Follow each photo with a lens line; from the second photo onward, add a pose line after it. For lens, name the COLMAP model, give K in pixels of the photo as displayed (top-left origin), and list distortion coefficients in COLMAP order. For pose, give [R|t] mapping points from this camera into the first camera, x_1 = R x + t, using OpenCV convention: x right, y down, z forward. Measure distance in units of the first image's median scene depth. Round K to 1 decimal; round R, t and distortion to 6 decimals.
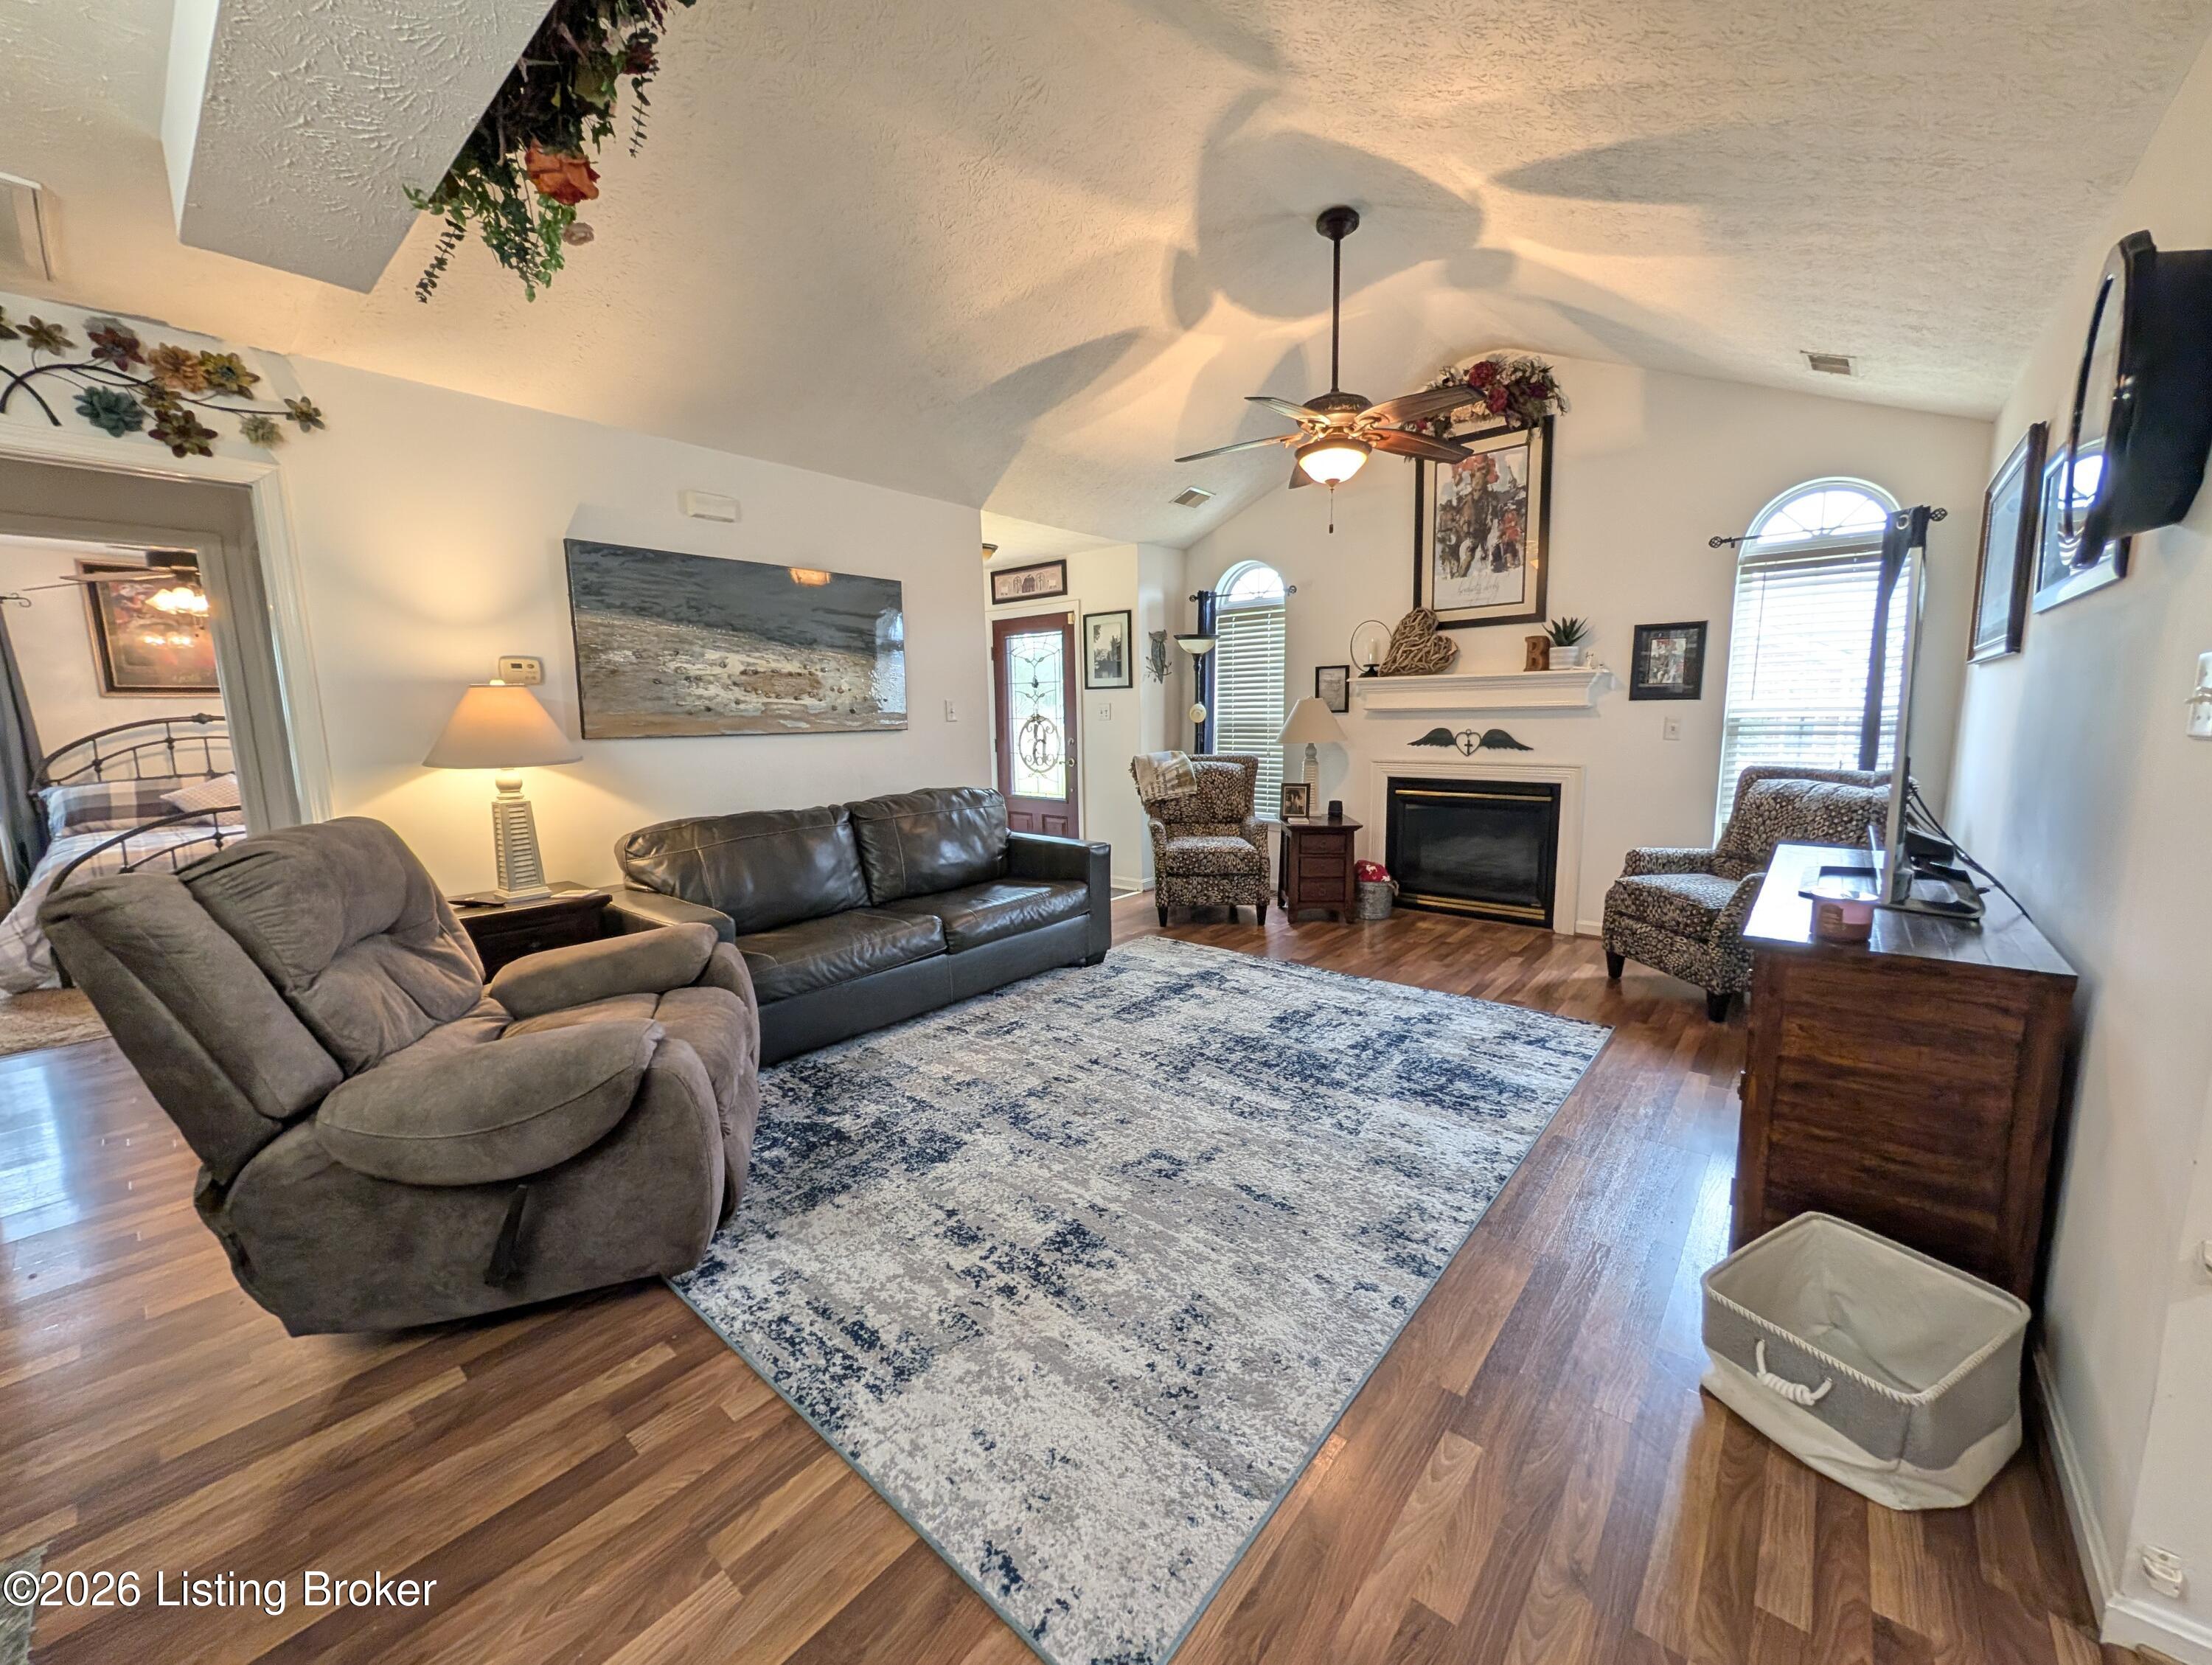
lens RADIAL K [[853.0, 0, 1110.3], [0, 853.0, 832.8], [0, 0, 1]] dist [-0.003603, 0.000326]
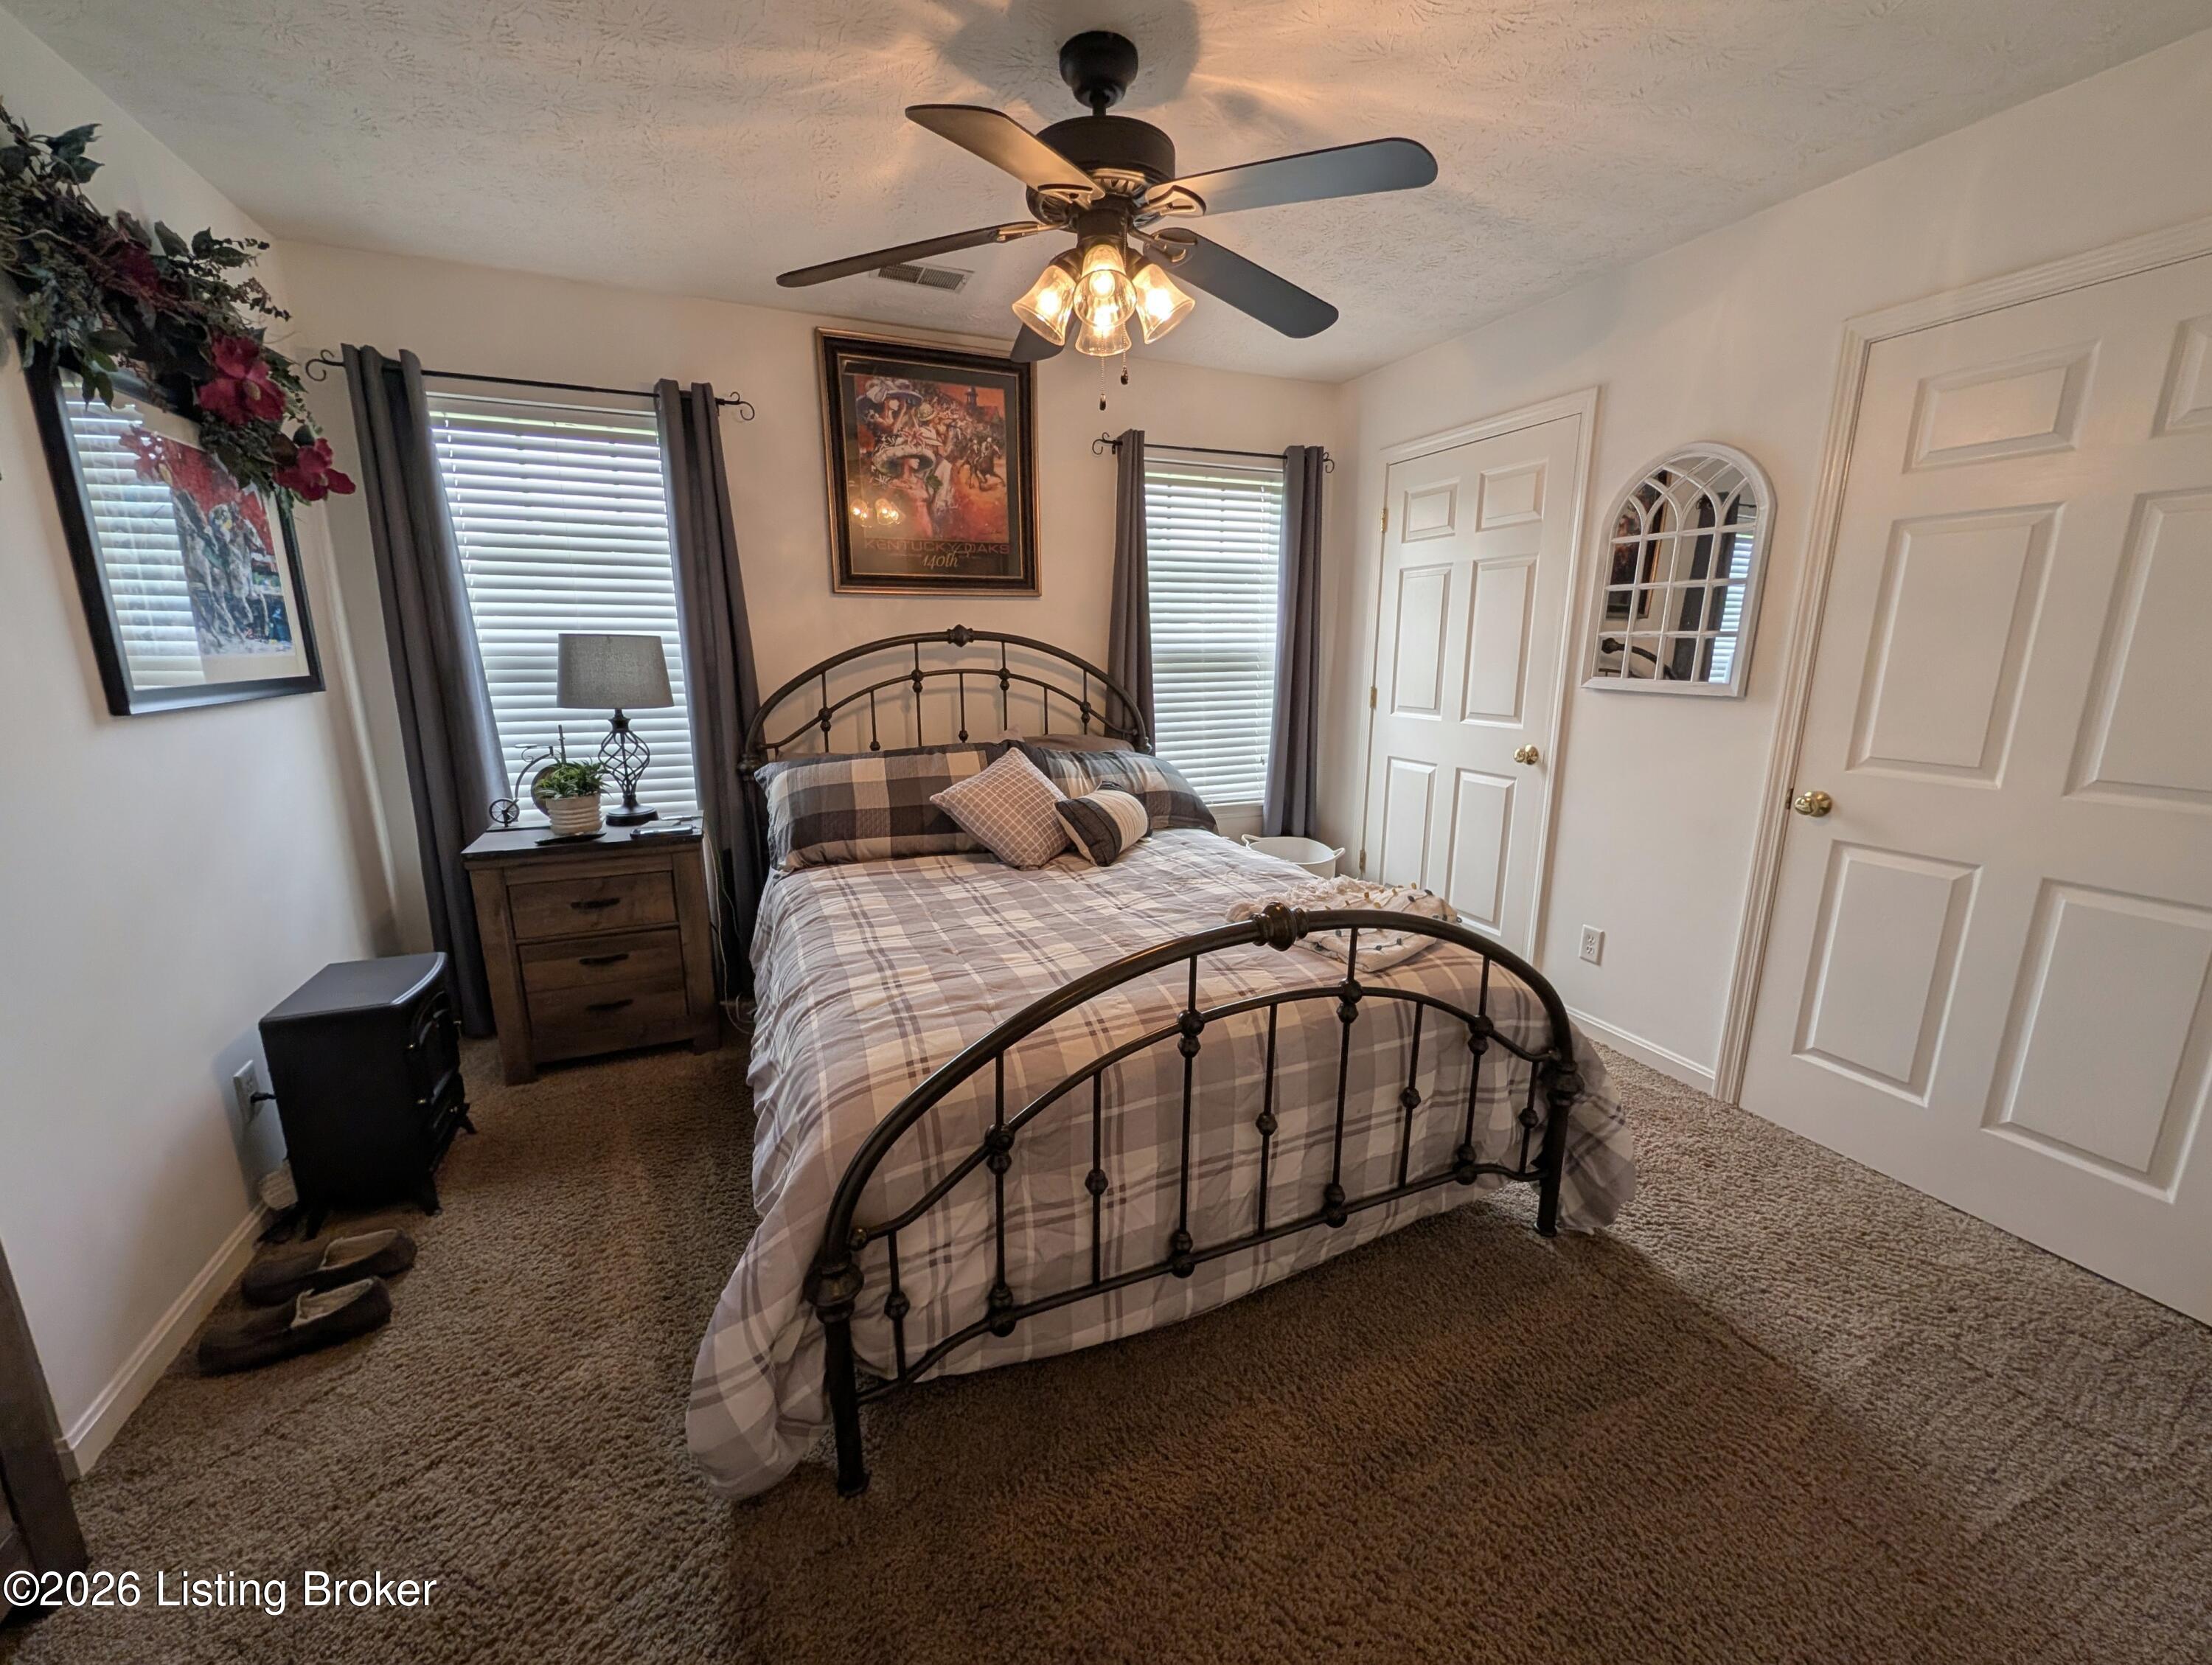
lens RADIAL K [[877.0, 0, 1085.9], [0, 877.0, 829.7], [0, 0, 1]] dist [0.016678, 0.000146]
pose [[0.879442, 0.121319, -0.460287, -0.788560], [-0.079550, 0.990835, 0.109166, -0.086409], [0.469312, -0.059389, 0.881033, 0.583625]]
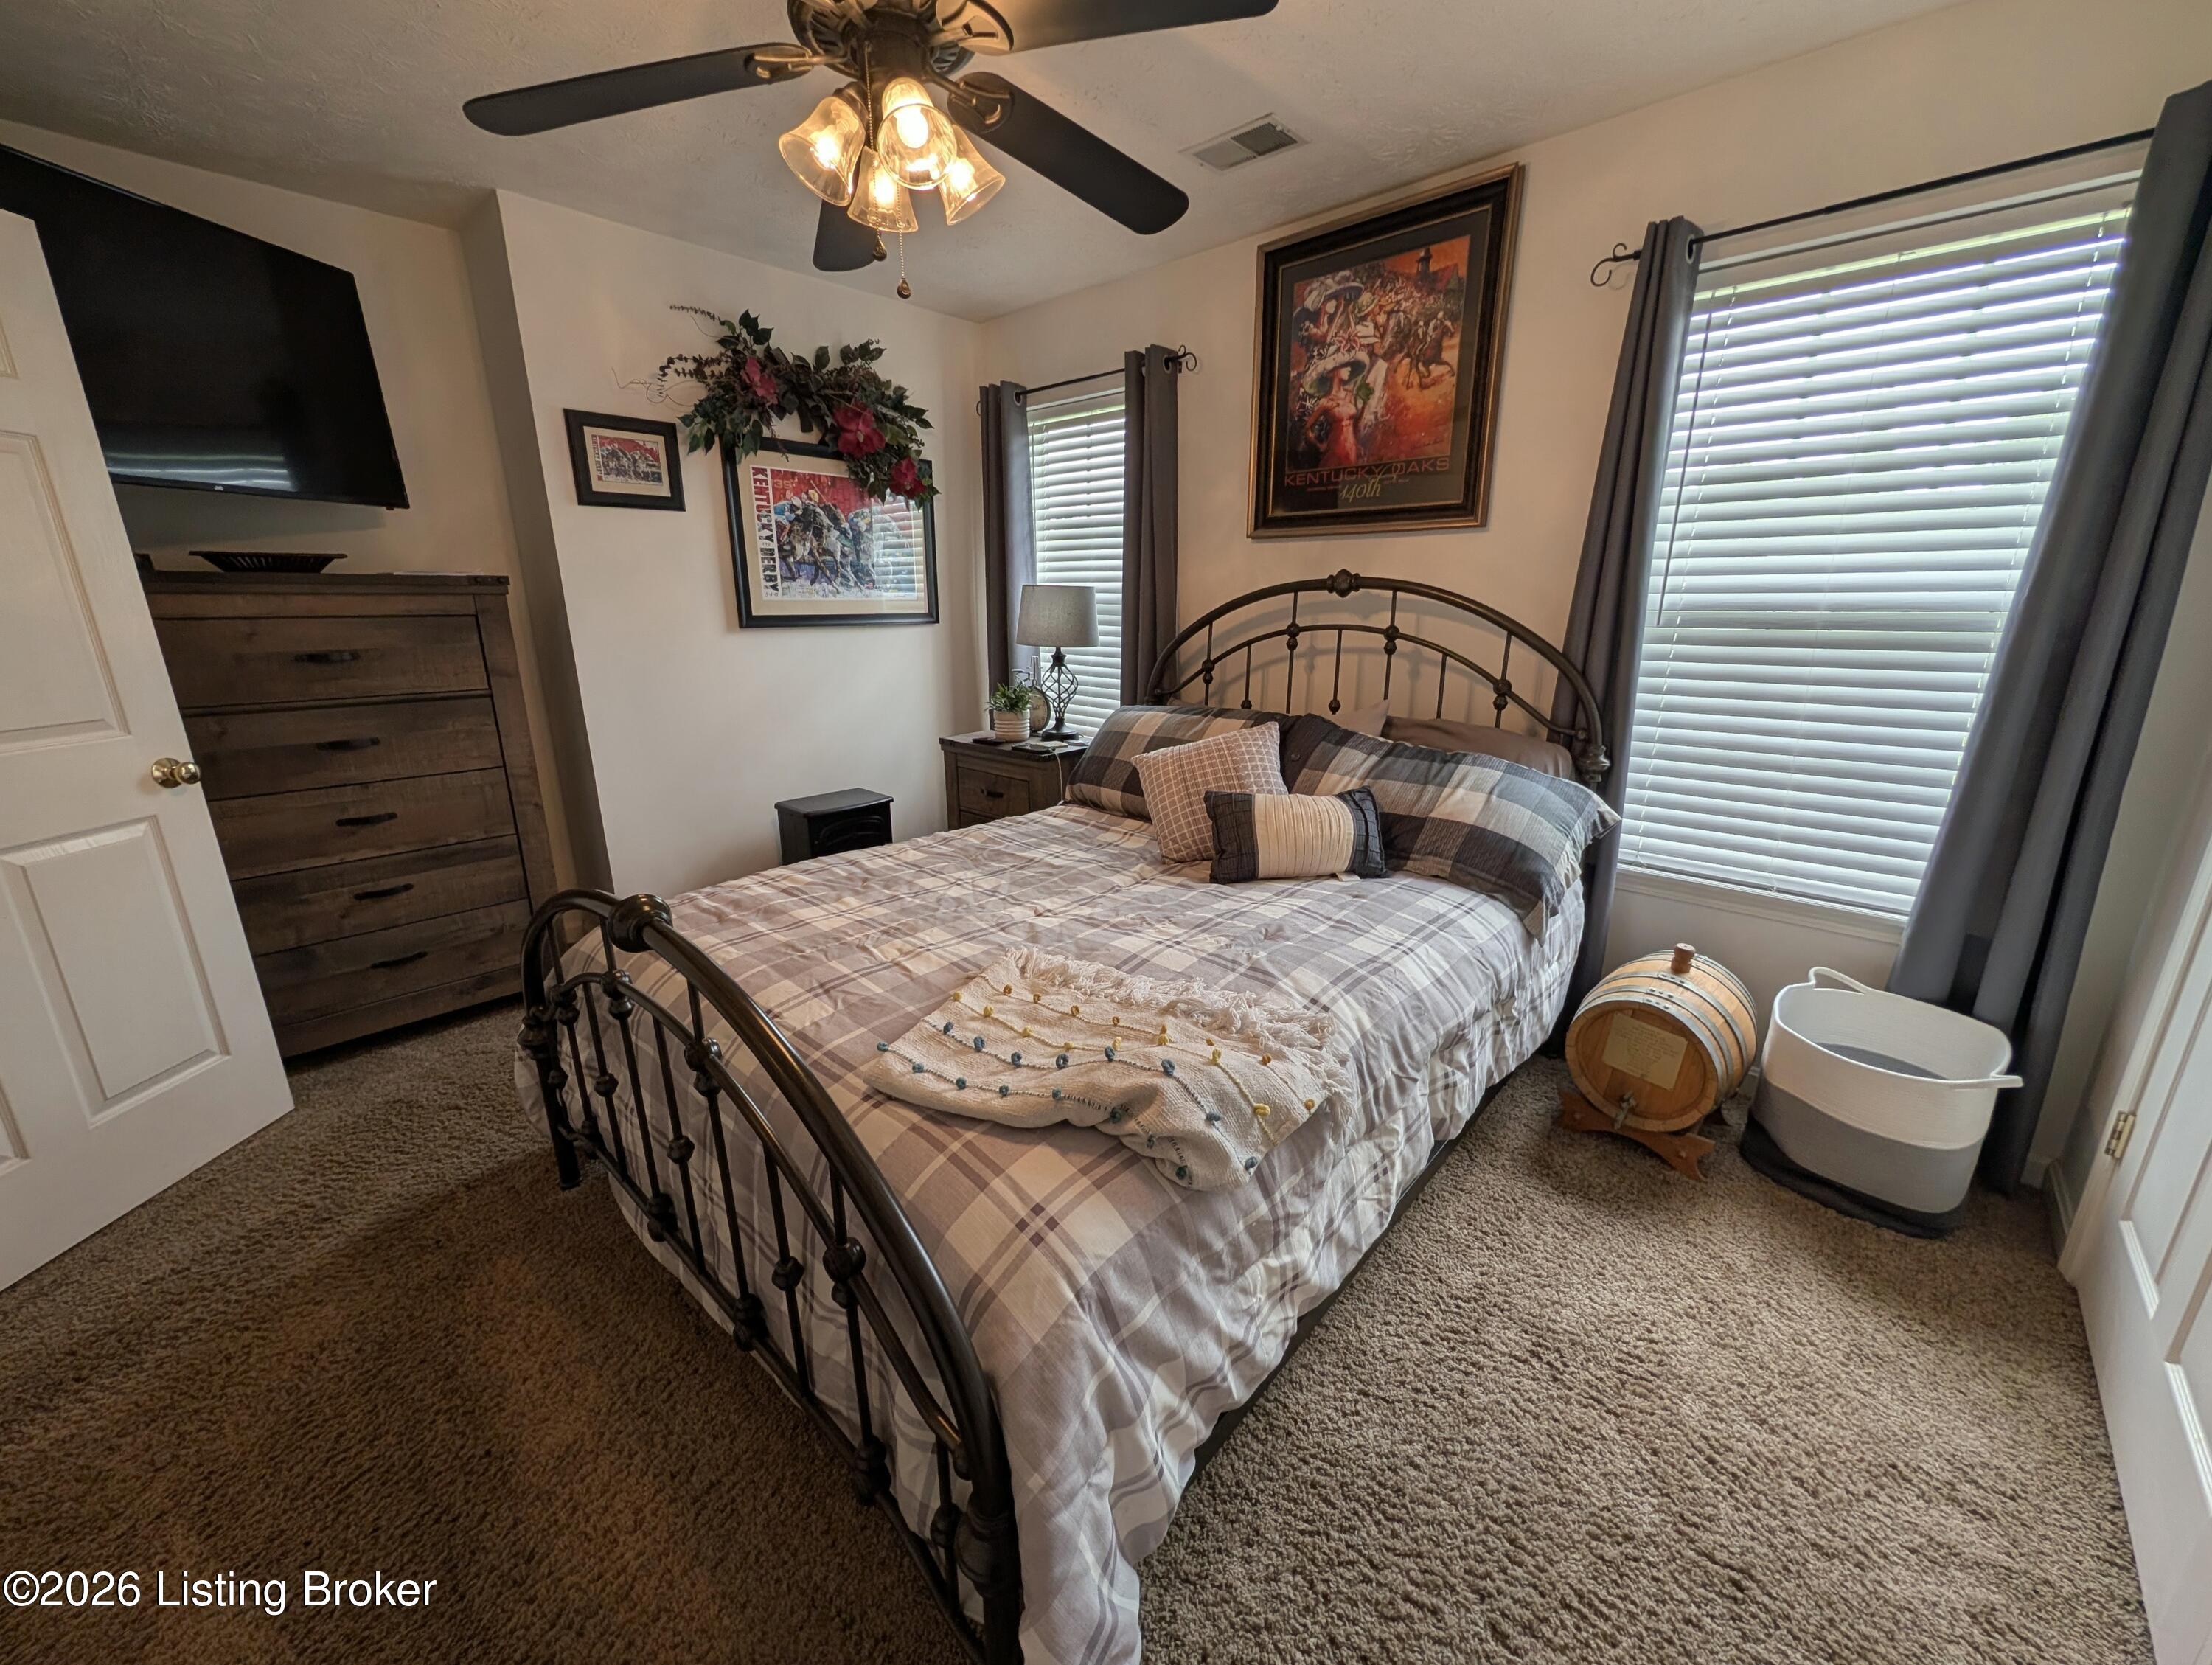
lens RADIAL K [[838.2, 0, 1111.6], [0, 838.2, 833.5], [0, 0, 1]] dist [0.000349, -0.000012]
pose [[-0.053548, 0.291978, -0.954925, -0.660431], [-0.132170, 0.945811, 0.296603, -0.135683], [0.989780, 0.142095, -0.012055, 0.983580]]
